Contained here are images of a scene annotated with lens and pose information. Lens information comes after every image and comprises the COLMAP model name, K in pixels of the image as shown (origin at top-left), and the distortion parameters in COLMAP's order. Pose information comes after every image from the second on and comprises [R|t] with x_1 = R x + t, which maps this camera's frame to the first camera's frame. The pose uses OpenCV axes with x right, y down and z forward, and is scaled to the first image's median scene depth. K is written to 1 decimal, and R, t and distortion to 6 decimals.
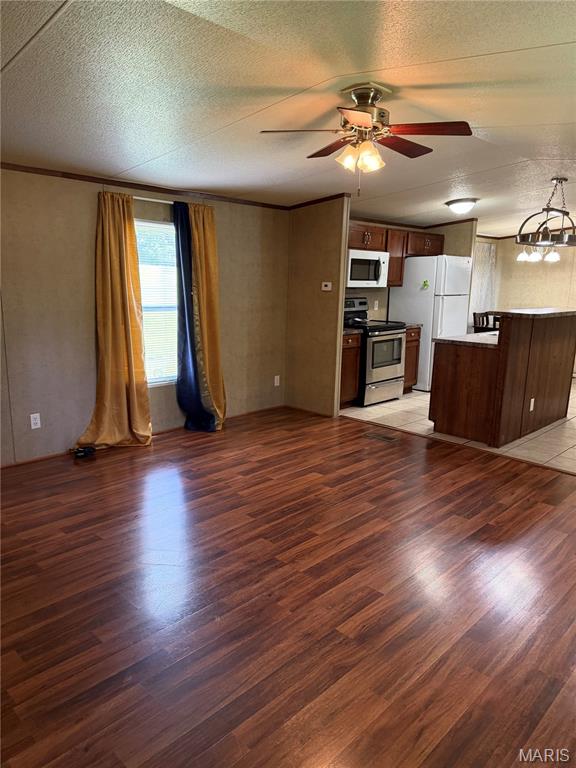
lens RADIAL K [[539.9, 0, 290.4], [0, 539.9, 396.2], [0, 0, 1]] dist [0.007875, 0.000217]
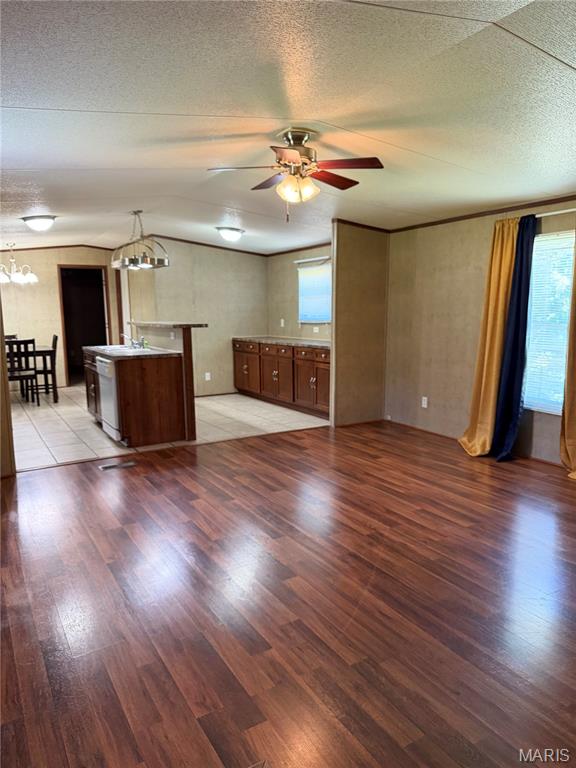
lens RADIAL K [[539.9, 0, 290.4], [0, 539.9, 396.2], [0, 0, 1]] dist [0.007875, 0.000217]
pose [[0.286206, -0.194114, 0.938299, -0.676642], [0.234747, 0.963625, 0.127749, -0.101806], [-0.928967, 0.183700, 0.321364, 0.455531]]
